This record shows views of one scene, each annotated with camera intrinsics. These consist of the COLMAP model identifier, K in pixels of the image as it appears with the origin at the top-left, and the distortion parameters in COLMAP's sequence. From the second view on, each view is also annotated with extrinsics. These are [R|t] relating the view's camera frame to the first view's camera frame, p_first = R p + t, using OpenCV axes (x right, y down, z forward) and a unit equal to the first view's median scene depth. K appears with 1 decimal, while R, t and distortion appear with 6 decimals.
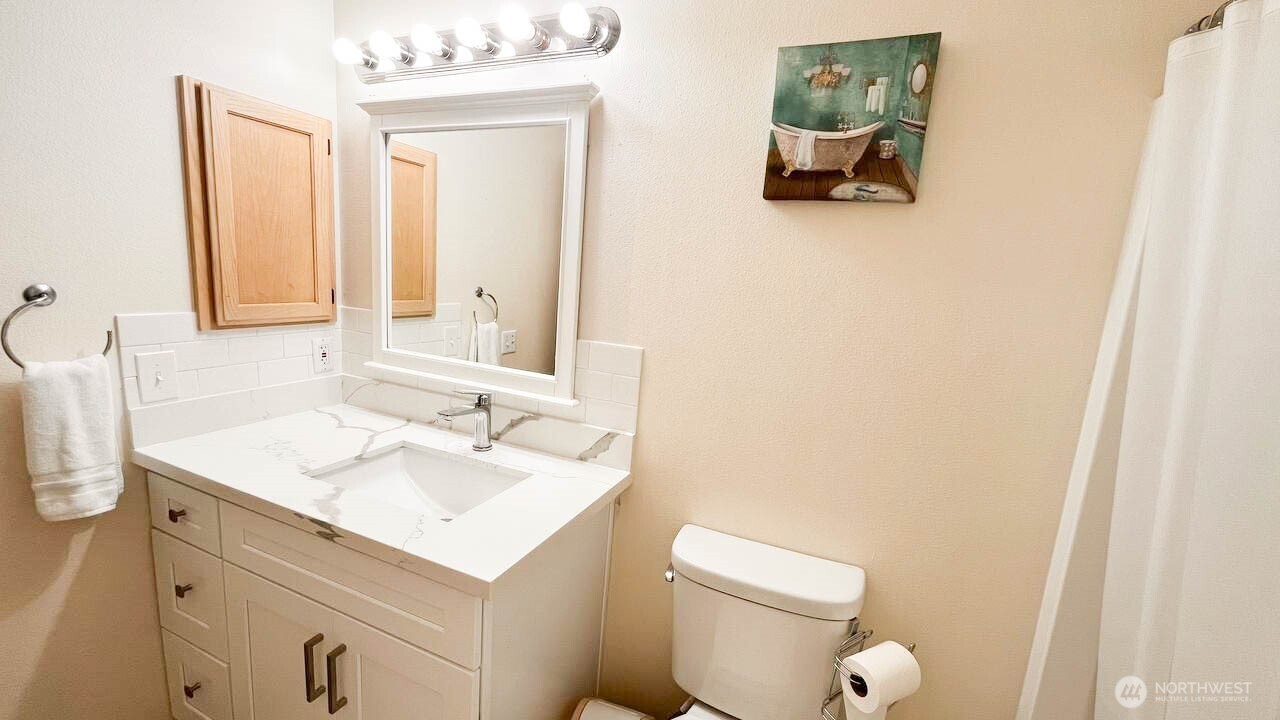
lens RADIAL K [[520.6, 0, 638.8], [0, 520.6, 362.7], [0, 0, 1]] dist [-0.000641, 0.000037]
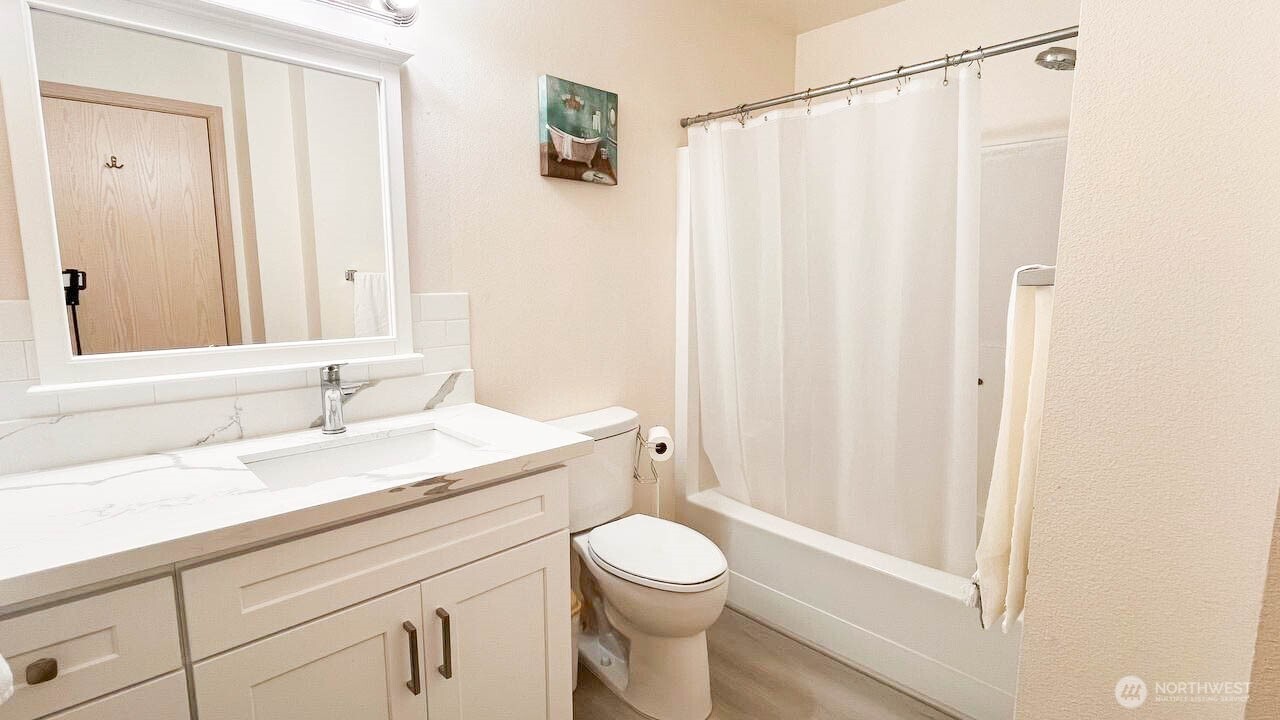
lens RADIAL K [[599.4, 0, 641.2], [0, 599.4, 358.0], [0, 0, 1]] dist [-0.000083, -0.000439]
pose [[0.384724, -0.200279, 0.901042, -1.352686], [0.182007, 0.973471, 0.138666, -0.003057], [-0.904910, 0.110648, 0.410969, 0.140023]]
